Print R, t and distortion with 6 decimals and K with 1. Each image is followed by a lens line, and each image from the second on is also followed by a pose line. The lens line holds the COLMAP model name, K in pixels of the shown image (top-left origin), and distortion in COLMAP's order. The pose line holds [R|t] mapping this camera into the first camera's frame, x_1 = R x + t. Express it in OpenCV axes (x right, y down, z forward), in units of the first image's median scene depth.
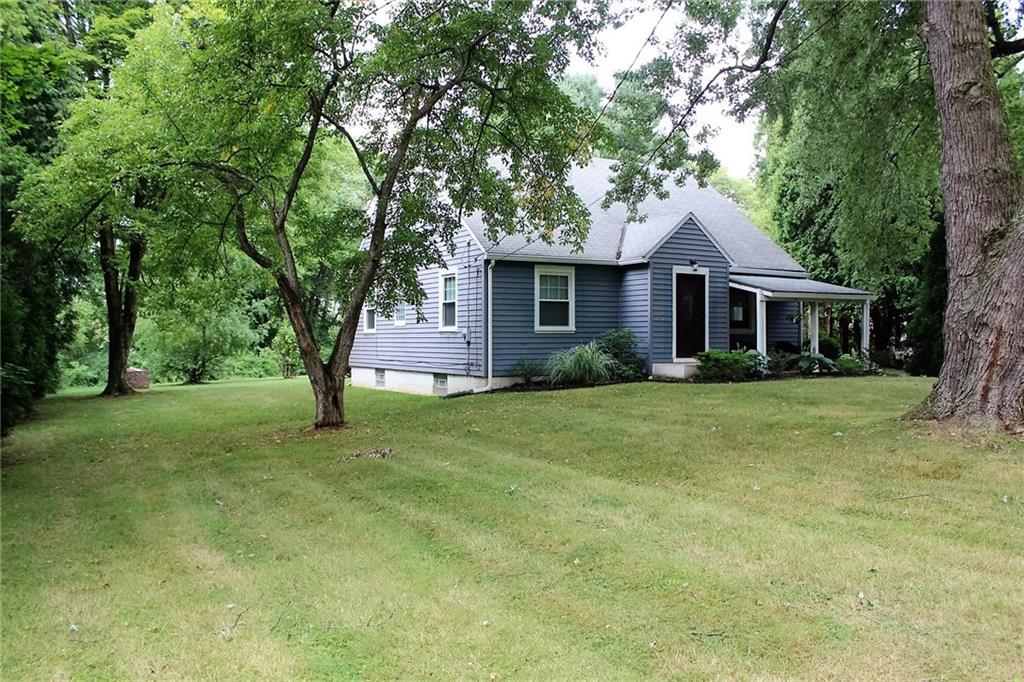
lens RADIAL K [[858.1, 0, 522.9], [0, 858.1, 341.6], [0, 0, 1]] dist [-0.158442, 0.176440]
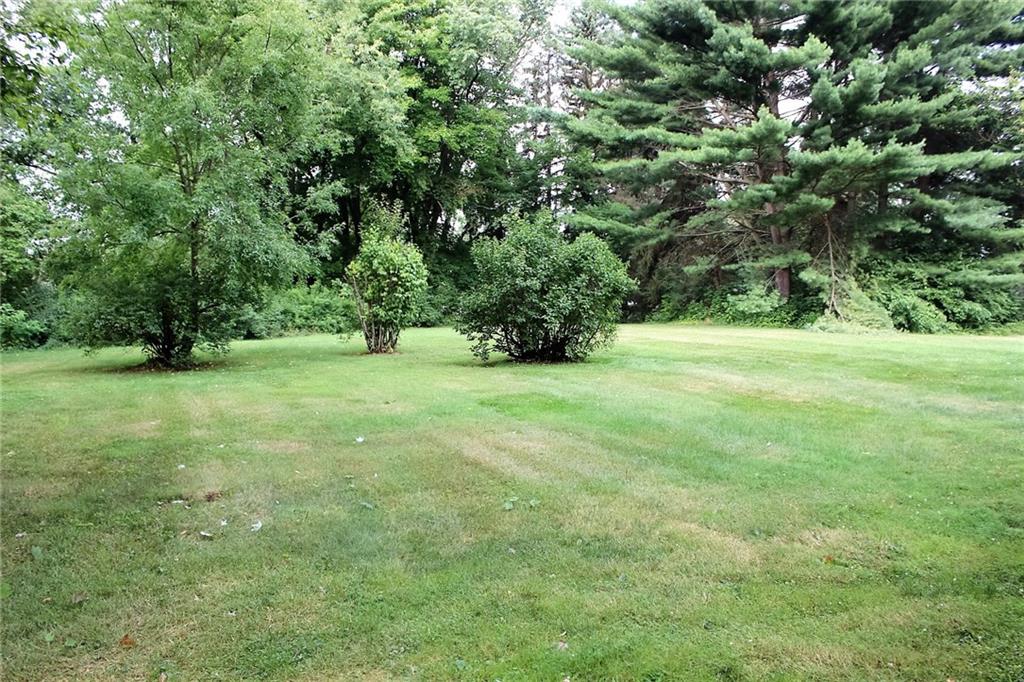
lens RADIAL K [[858.1, 0, 522.9], [0, 858.1, 341.6], [0, 0, 1]] dist [-0.158442, 0.176440]
pose [[0.991520, 0.029709, -0.126514, -0.275842], [-0.019757, 0.996663, 0.079205, -0.001723], [0.128445, -0.076033, 0.988798, 1.089640]]
